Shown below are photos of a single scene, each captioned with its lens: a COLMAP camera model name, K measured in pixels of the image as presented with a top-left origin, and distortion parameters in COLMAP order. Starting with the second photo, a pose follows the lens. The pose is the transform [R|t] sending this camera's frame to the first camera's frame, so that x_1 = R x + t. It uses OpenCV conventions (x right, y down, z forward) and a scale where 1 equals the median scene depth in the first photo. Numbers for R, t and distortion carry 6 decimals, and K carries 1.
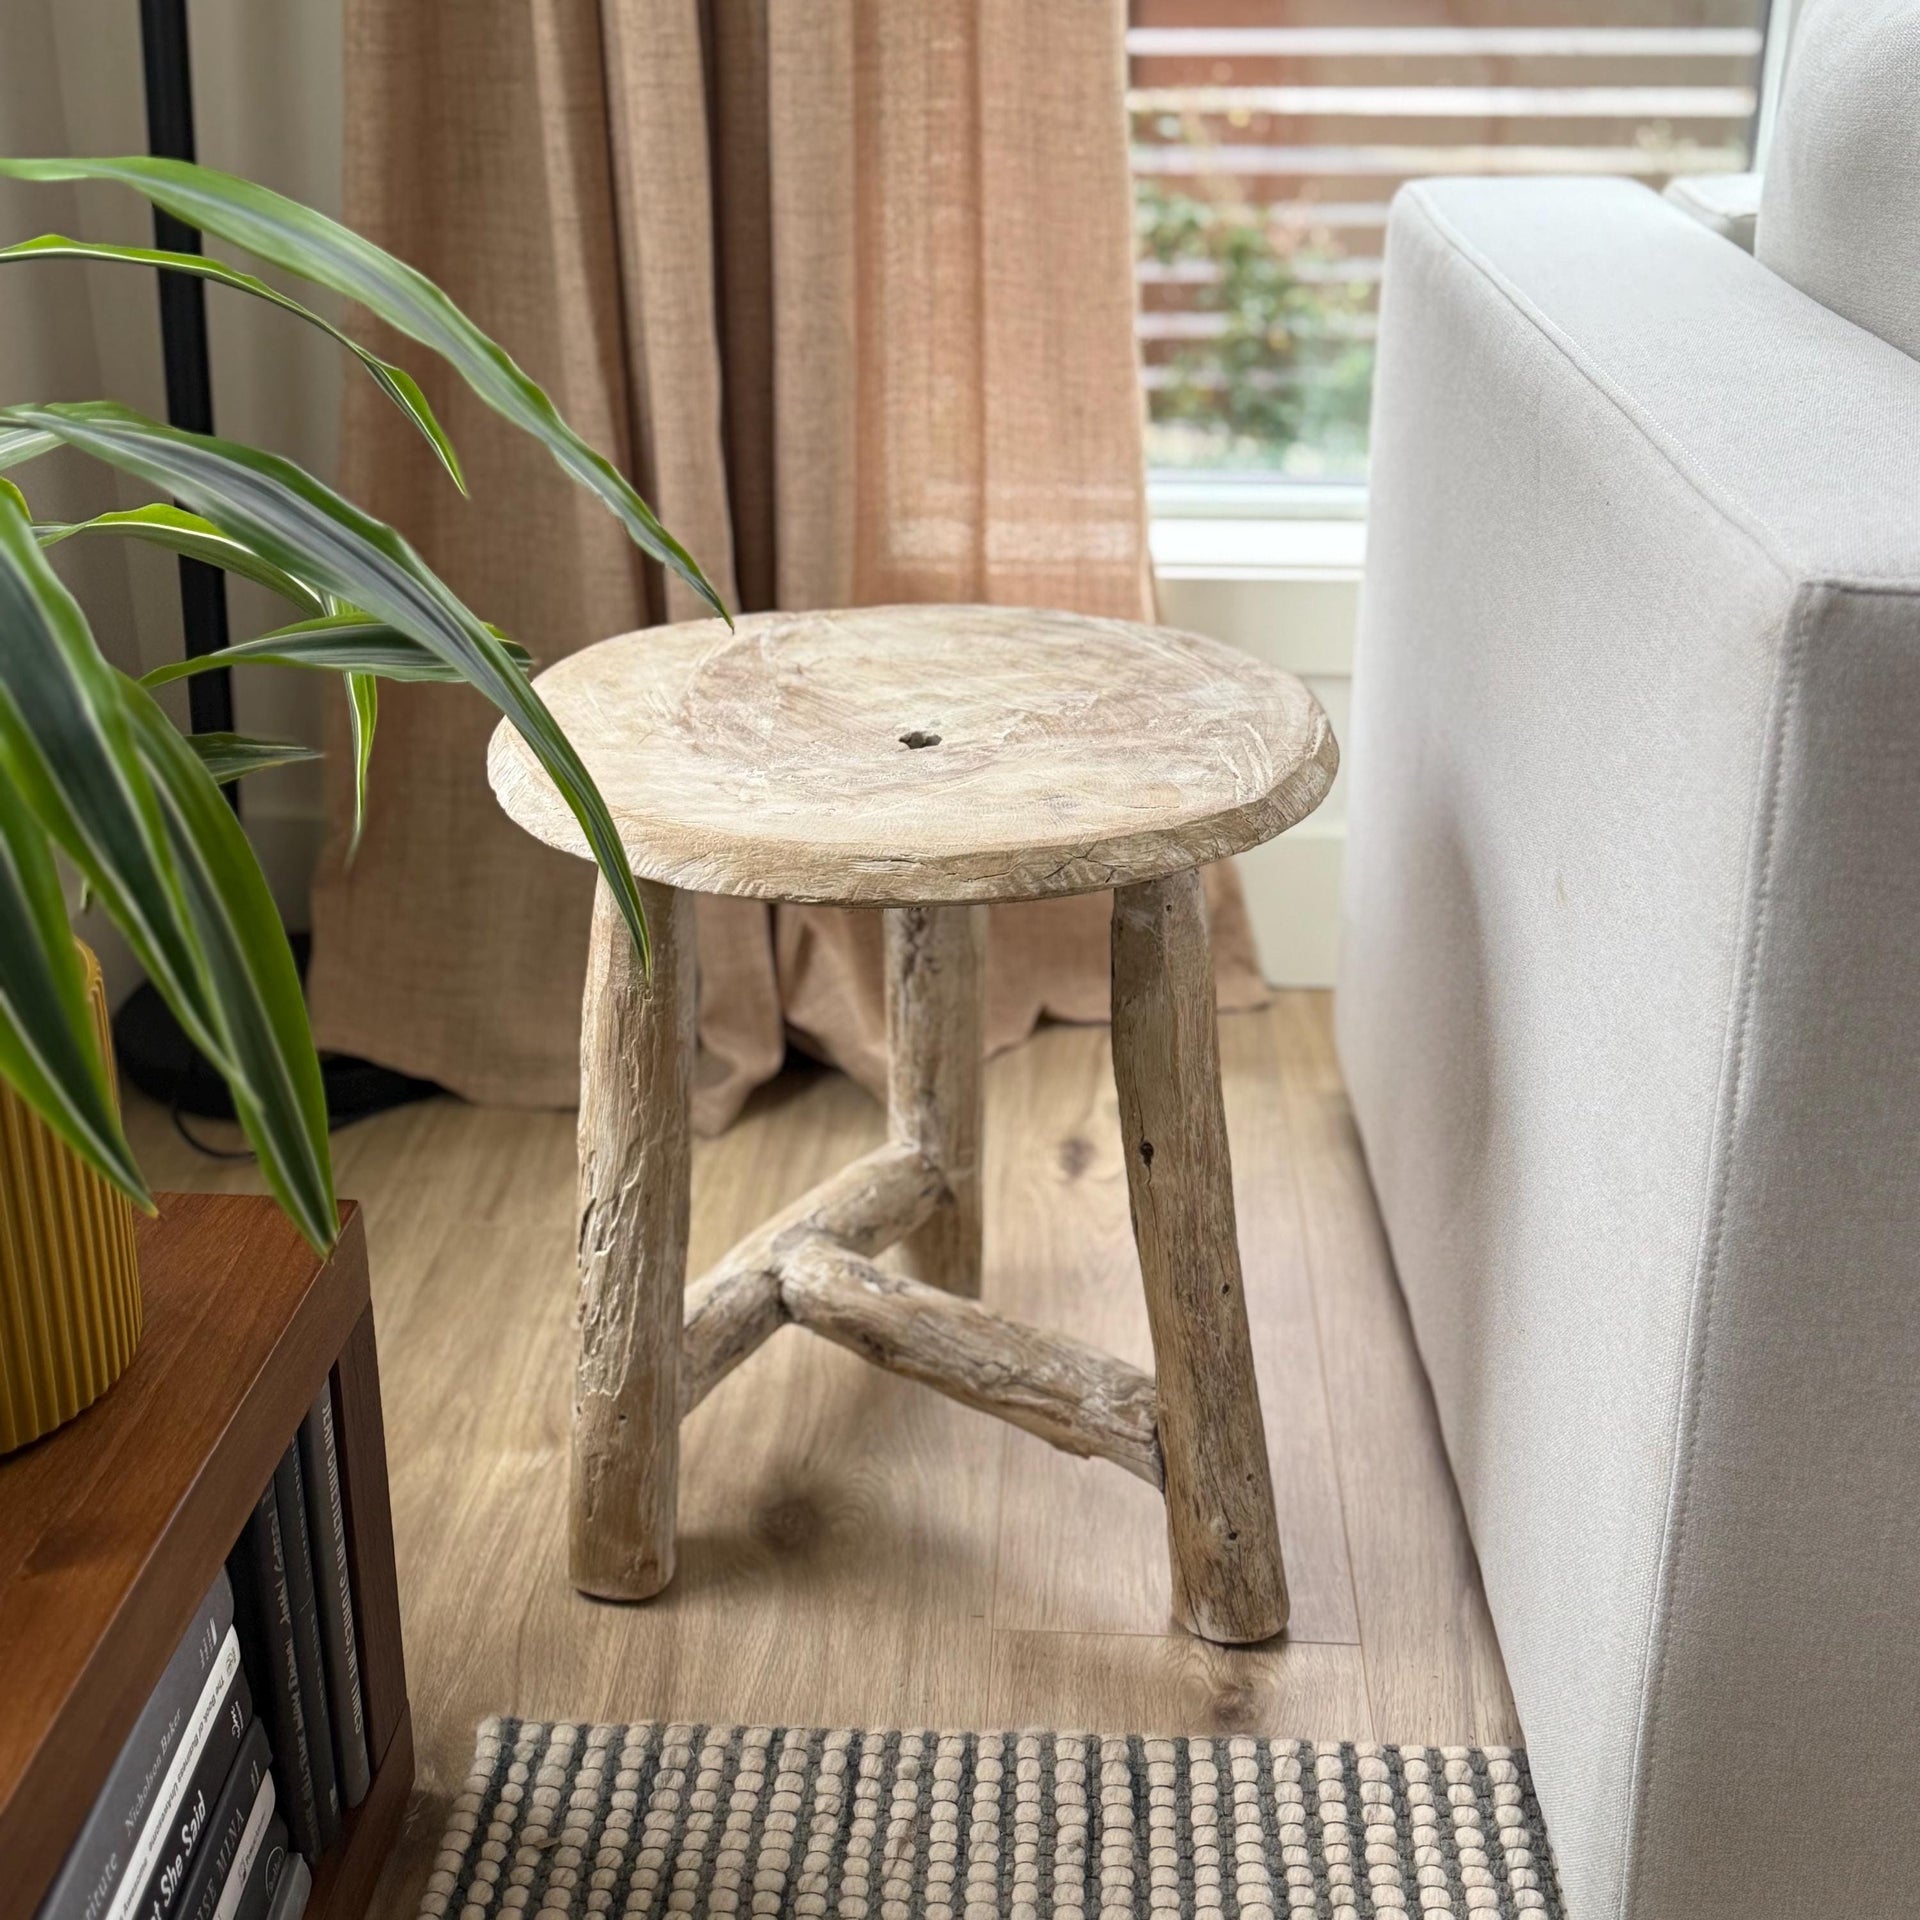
lens RADIAL K [[2544.0, 0, 960.0], [0, 2544.0, 960.0], [0, 0, 1]] dist [0.190570, -0.472582]
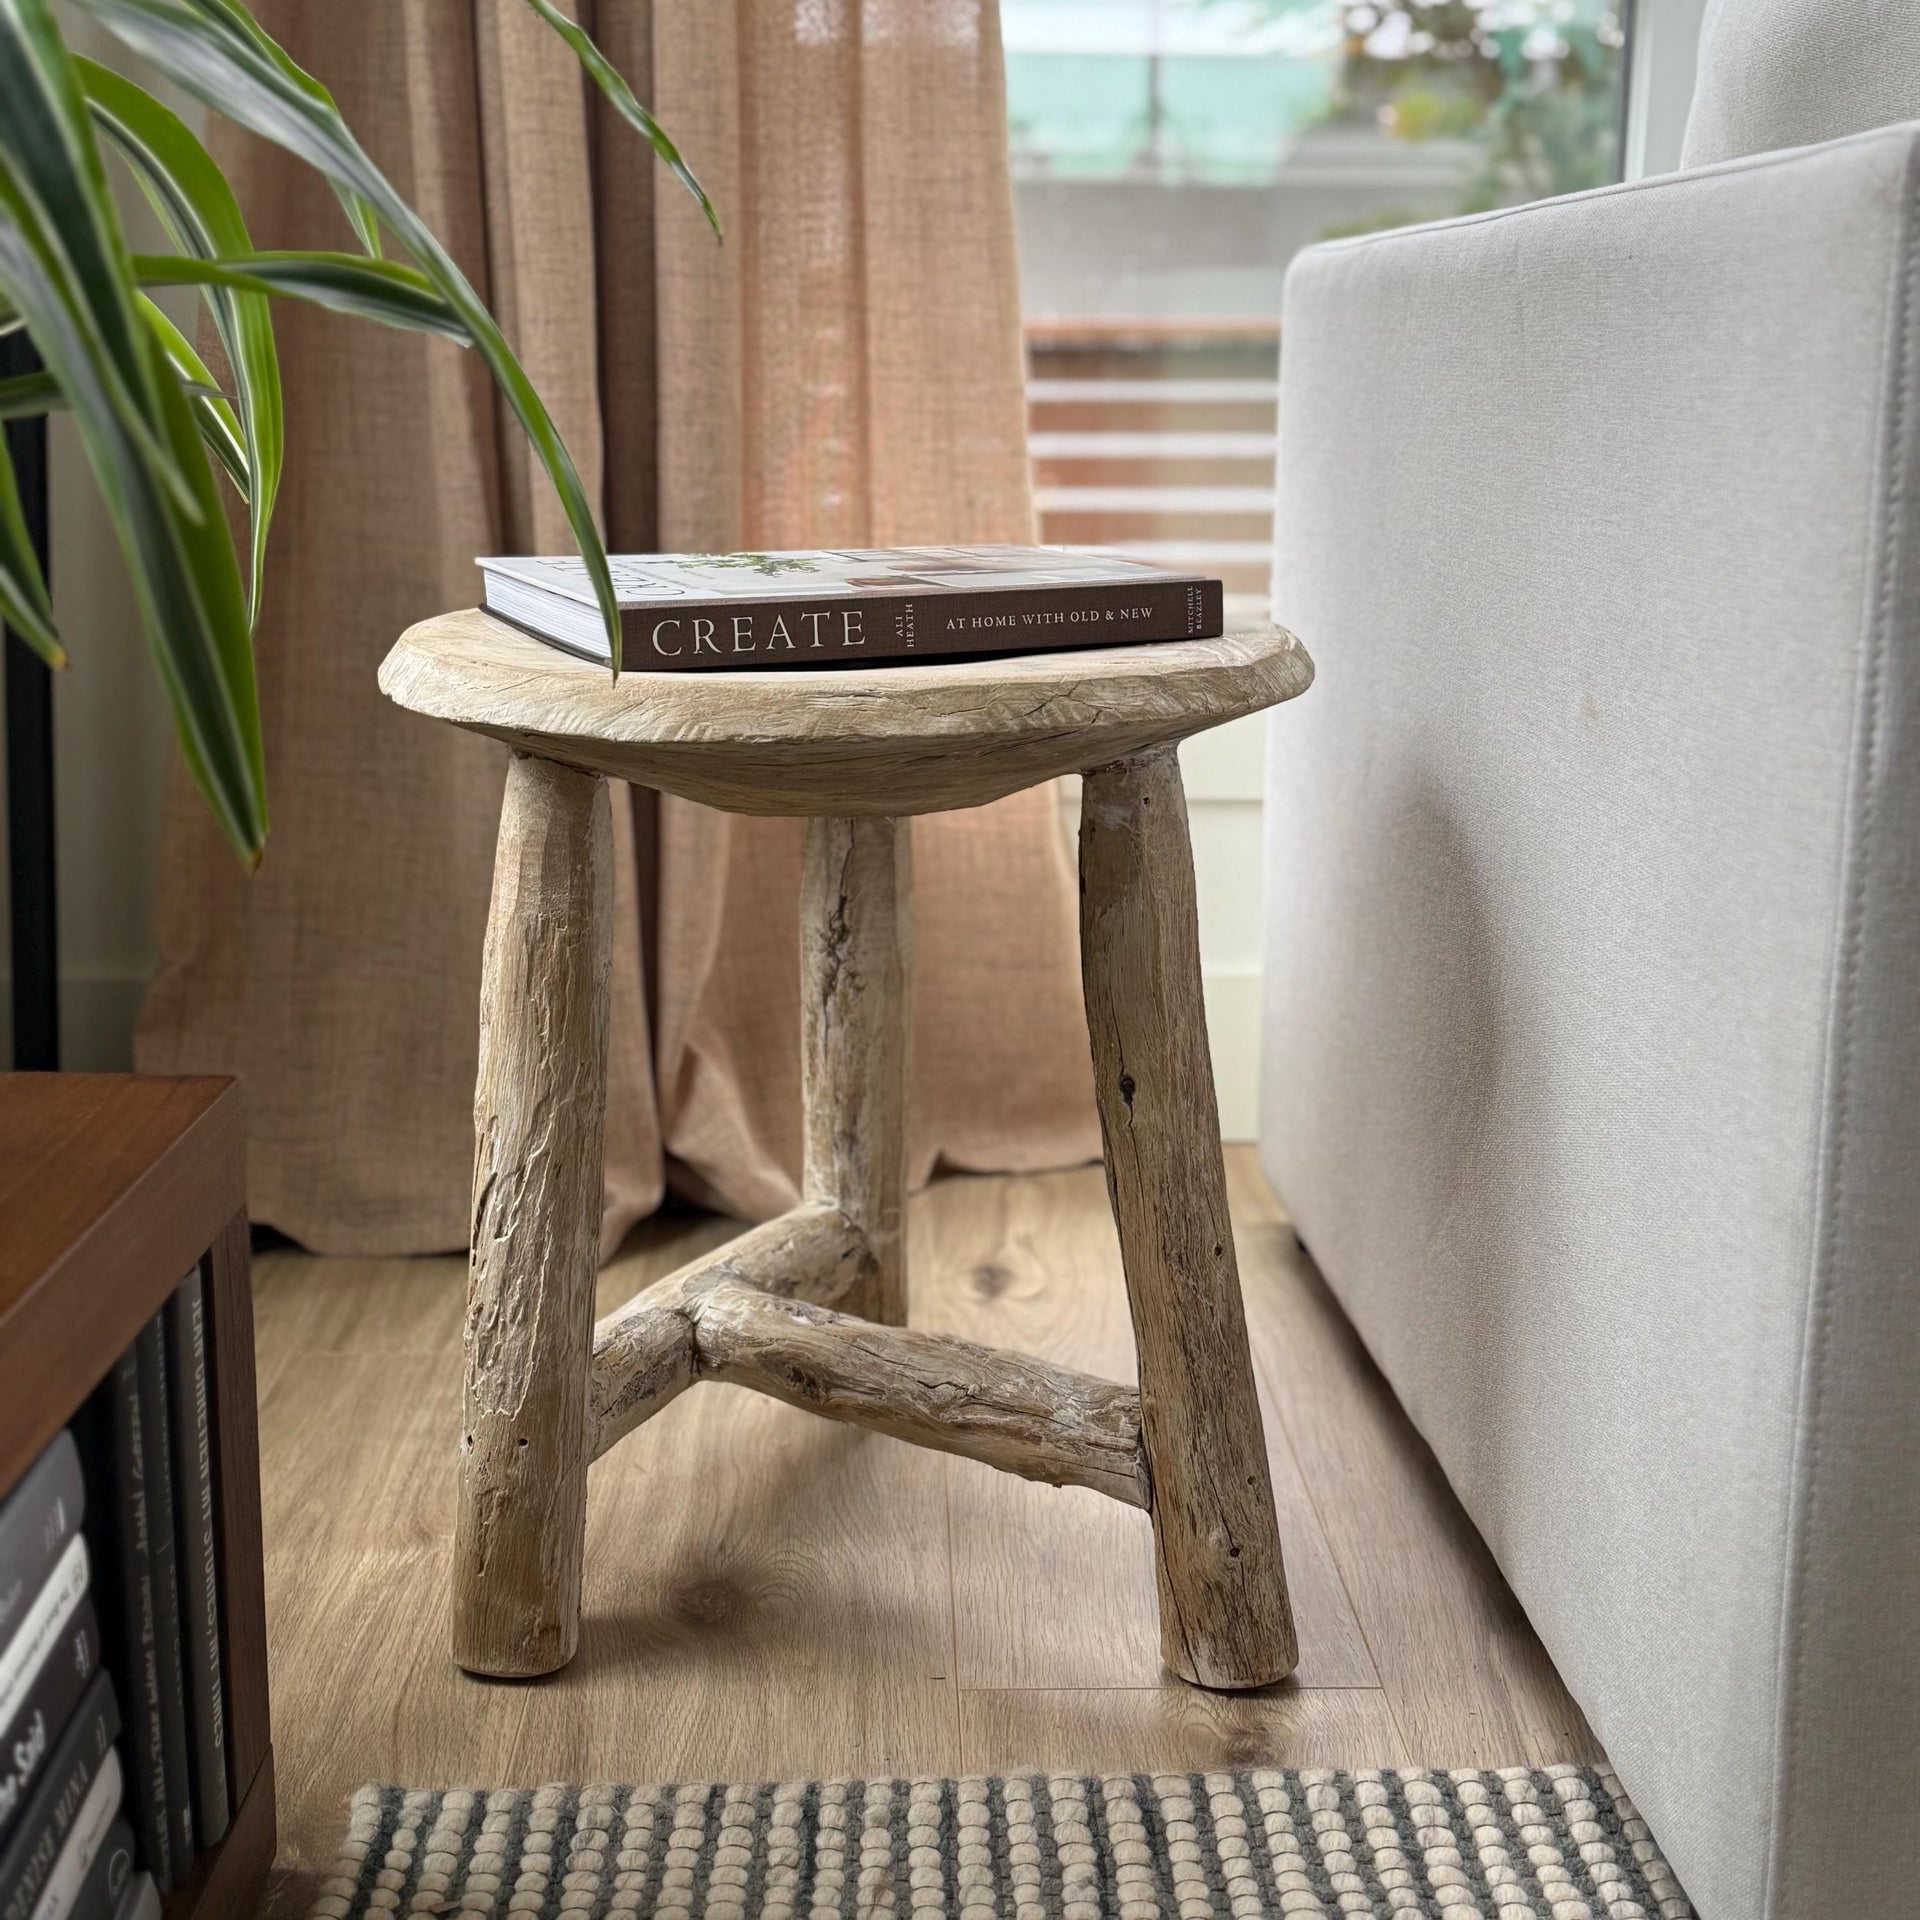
lens RADIAL K [[2544.0, 0, 960.0], [0, 2544.0, 960.0], [0, 0, 1]] dist [0.190570, -0.472582]
pose [[0.996348, -0.013703, 0.084279, -0.058942], [0.029520, 0.981454, -0.189409, 0.196528], [-0.080121, 0.191205, 0.978275, 0.122898]]
